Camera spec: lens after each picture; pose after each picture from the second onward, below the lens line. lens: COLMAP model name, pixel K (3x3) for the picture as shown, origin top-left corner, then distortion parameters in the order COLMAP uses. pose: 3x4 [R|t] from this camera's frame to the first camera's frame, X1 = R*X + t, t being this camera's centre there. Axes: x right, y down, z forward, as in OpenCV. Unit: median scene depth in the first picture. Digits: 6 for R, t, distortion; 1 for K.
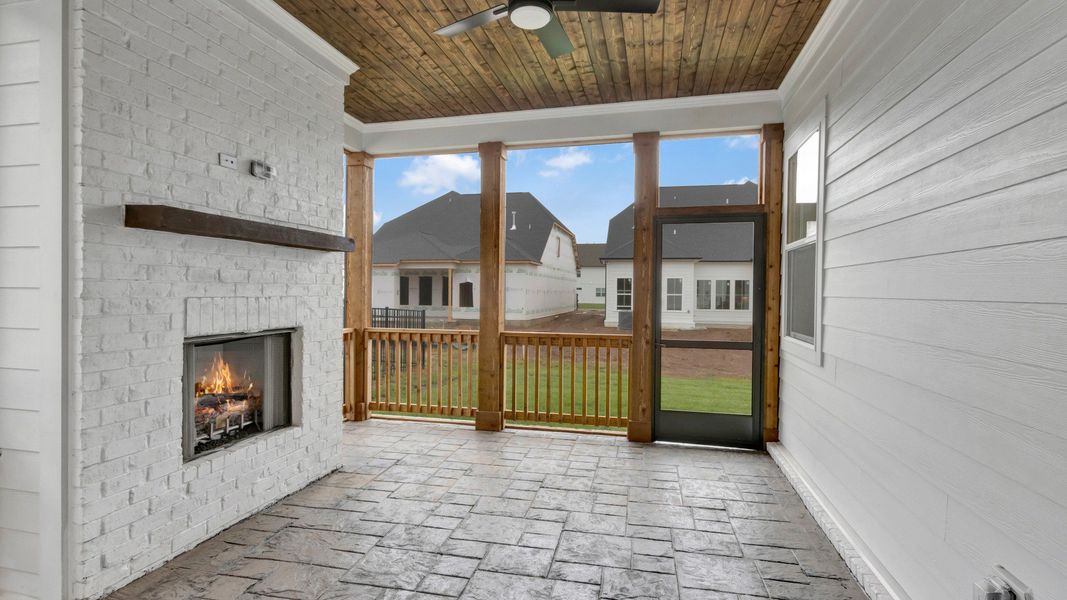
lens RADIAL K [[497.3, 0, 535.2], [0, 497.3, 296.3], [0, 0, 1]] dist [0.012737, -0.001528]
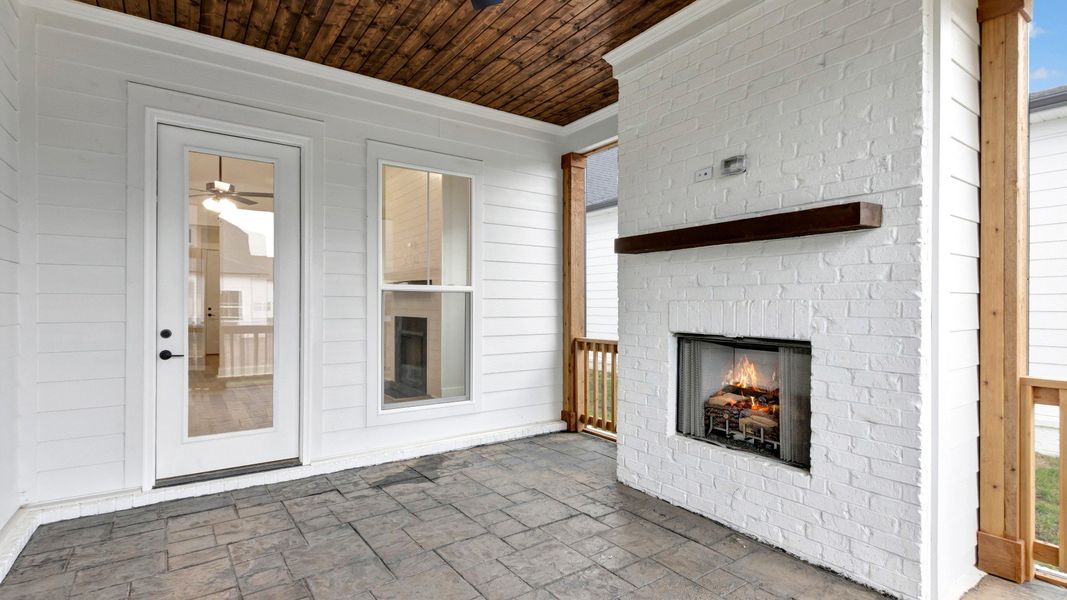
lens RADIAL K [[497.3, 0, 527.6], [0, 497.3, 305.0], [0, 0, 1]] dist [0.012737, -0.001528]
pose [[-0.664432, -0.008148, -0.747304, 0.416025], [-0.013423, 0.999909, 0.001033, 0.014284], [0.747228, 0.010717, -0.664481, 1.356015]]
